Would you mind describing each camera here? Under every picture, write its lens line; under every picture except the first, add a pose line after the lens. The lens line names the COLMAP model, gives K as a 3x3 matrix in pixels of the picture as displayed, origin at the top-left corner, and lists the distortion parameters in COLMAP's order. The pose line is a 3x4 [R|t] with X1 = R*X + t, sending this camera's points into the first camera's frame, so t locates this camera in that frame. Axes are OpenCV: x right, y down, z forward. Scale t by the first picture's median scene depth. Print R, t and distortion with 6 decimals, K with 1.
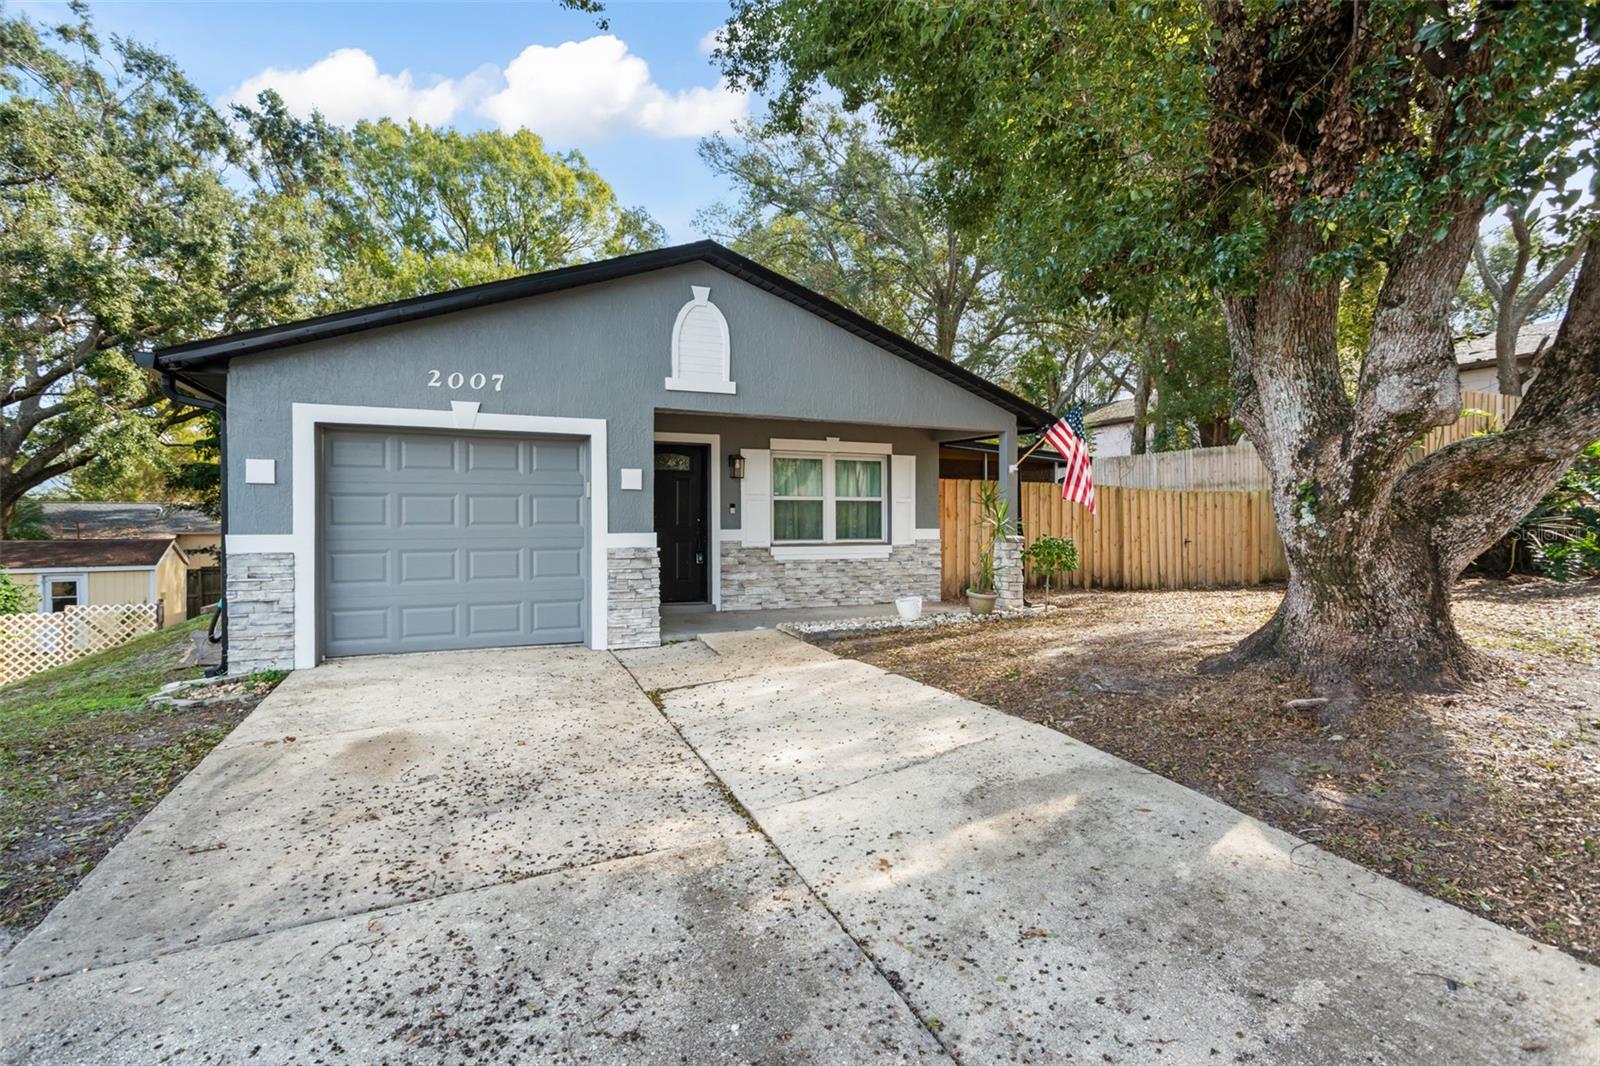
lens RADIAL K [[773.9, 0, 813.4], [0, 773.9, 531.9], [0, 0, 1]] dist [-0.027817, 0.015317]
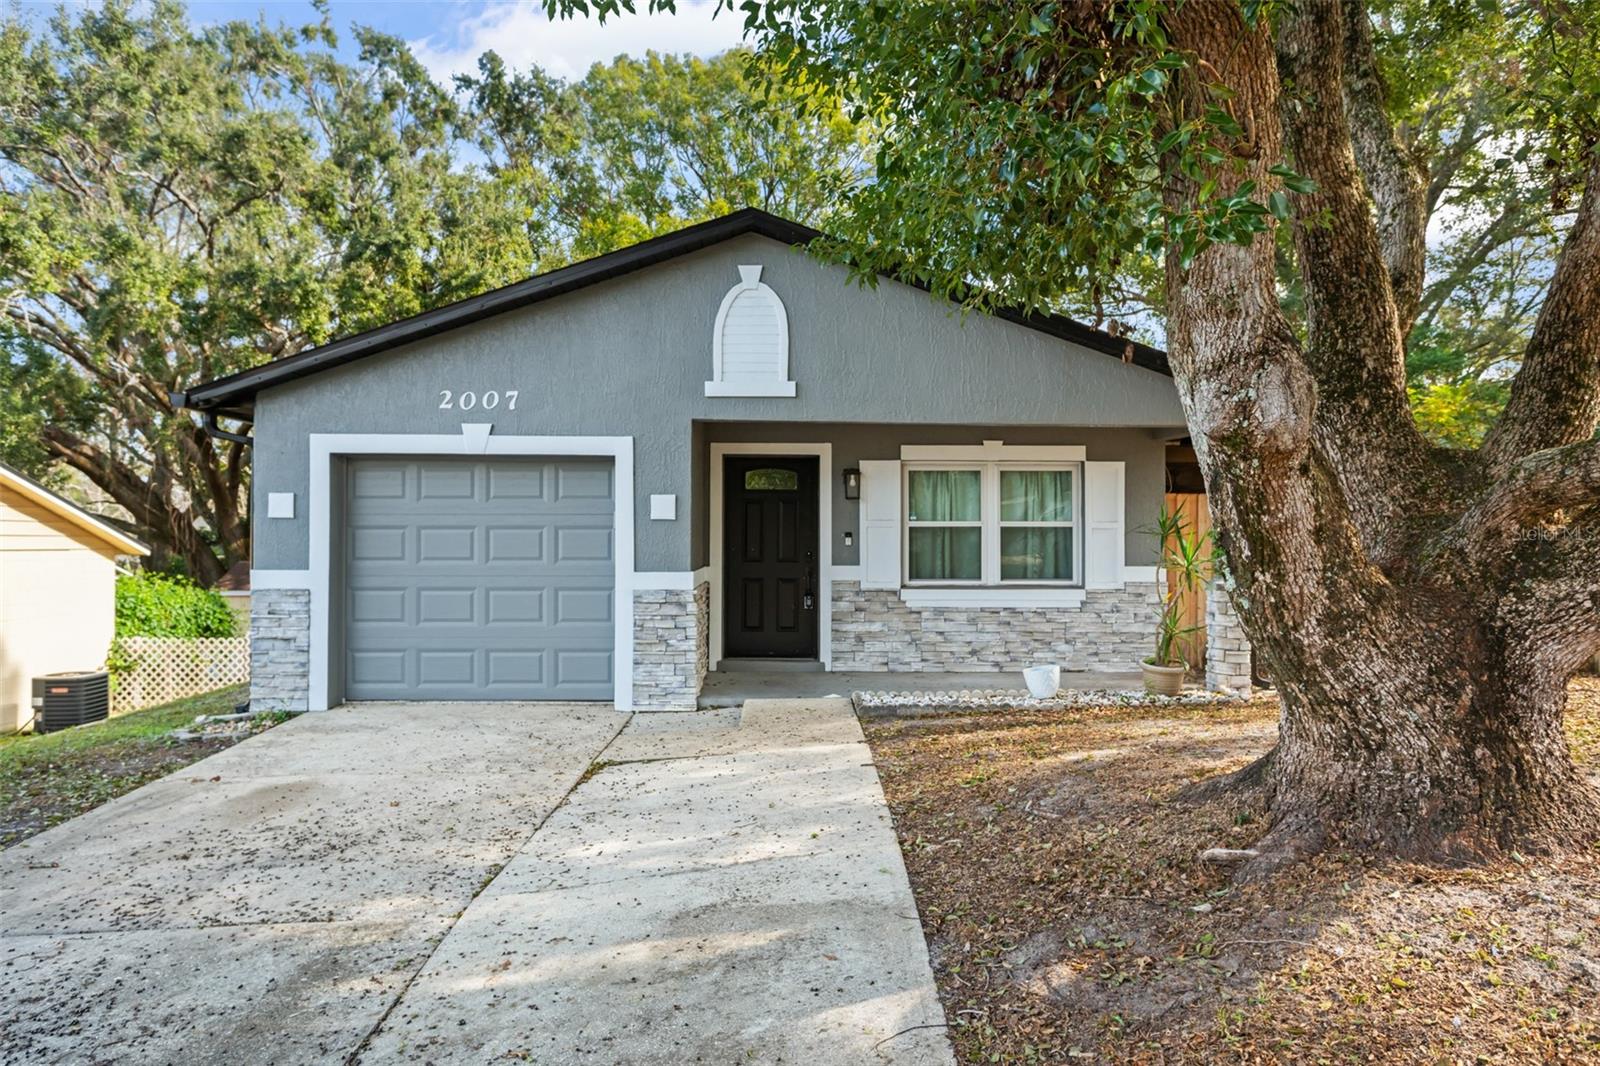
lens RADIAL K [[1075.7, 0, 781.0], [0, 1075.7, 540.2], [0, 0, 1]] dist [-0.001138, 0.011783]
pose [[0.922053, 0.003240, -0.387050, 0.377380], [-0.008662, 0.999887, -0.012265, -0.022286], [0.386966, 0.014662, 0.921977, -0.015792]]
